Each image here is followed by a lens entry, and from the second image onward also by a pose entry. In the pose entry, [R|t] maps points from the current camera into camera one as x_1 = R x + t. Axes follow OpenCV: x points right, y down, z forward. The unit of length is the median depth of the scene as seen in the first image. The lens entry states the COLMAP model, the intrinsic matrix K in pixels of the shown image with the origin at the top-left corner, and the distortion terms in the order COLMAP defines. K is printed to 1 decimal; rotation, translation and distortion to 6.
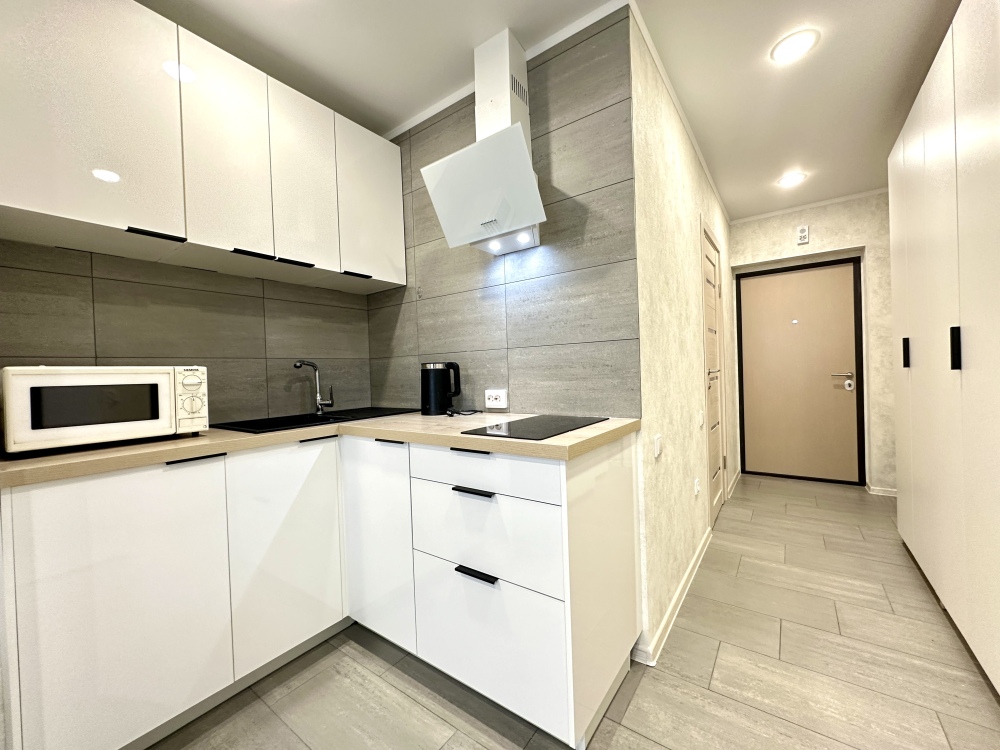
lens RADIAL K [[399.5, 0, 498.5], [0, 399.5, 375.3], [0, 0, 1]] dist [-0.002757, 0.000413]
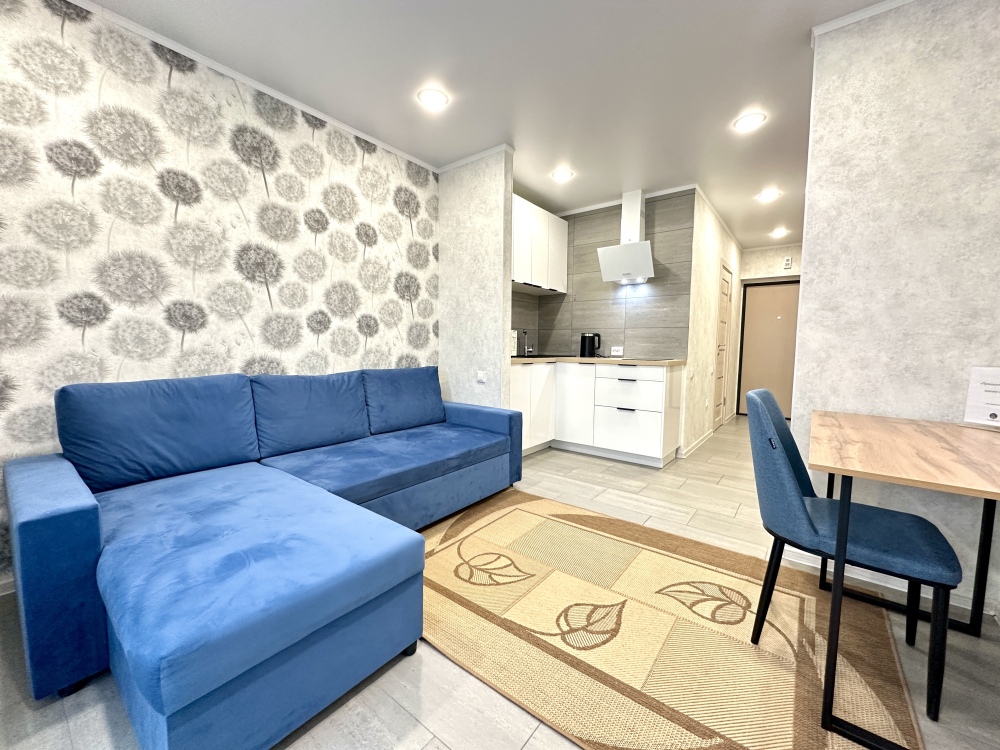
lens RADIAL K [[399.5, 0, 500.7], [0, 399.5, 375.6], [0, 0, 1]] dist [-0.002757, 0.000413]
pose [[0.998460, 0.048967, -0.026074, -0.615338], [-0.047147, 0.996681, 0.066359, 0.082336], [0.029236, -0.065027, 0.997455, -1.277842]]
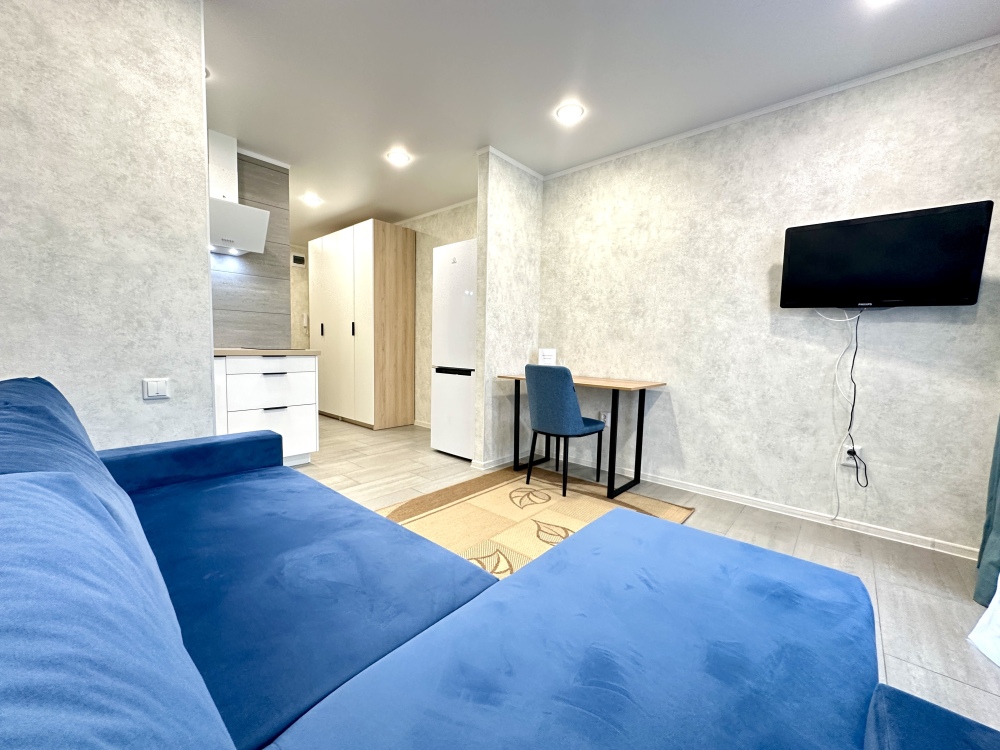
lens RADIAL K [[399.5, 0, 500.3], [0, 399.5, 375.2], [0, 0, 1]] dist [-0.002757, 0.000413]
pose [[0.087326, -0.038921, 0.995419, -1.617027], [-0.017353, 0.999025, 0.040584, 0.127158], [-0.996029, -0.020818, 0.086566, -0.380409]]
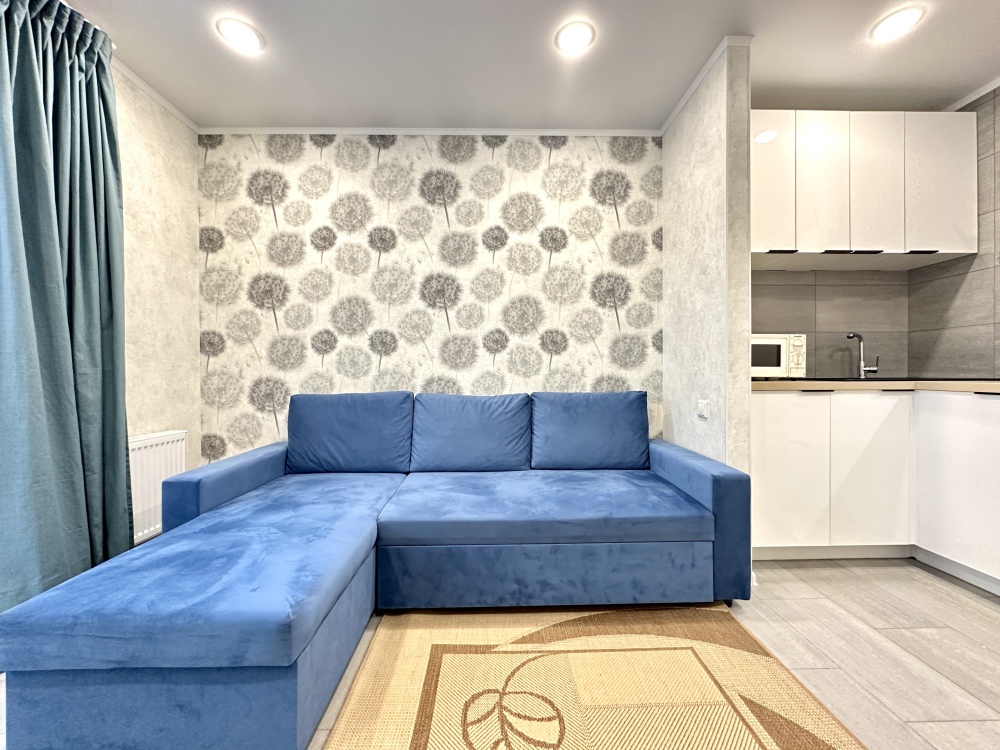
lens RADIAL K [[399.5, 0, 499.7], [0, 399.5, 375.5], [0, 0, 1]] dist [-0.002757, 0.000413]
pose [[0.603385, 0.039356, -0.796478, -0.188375], [-0.025344, 0.999223, 0.030174, 0.094141], [0.797047, 0.001979, 0.603914, -0.657136]]
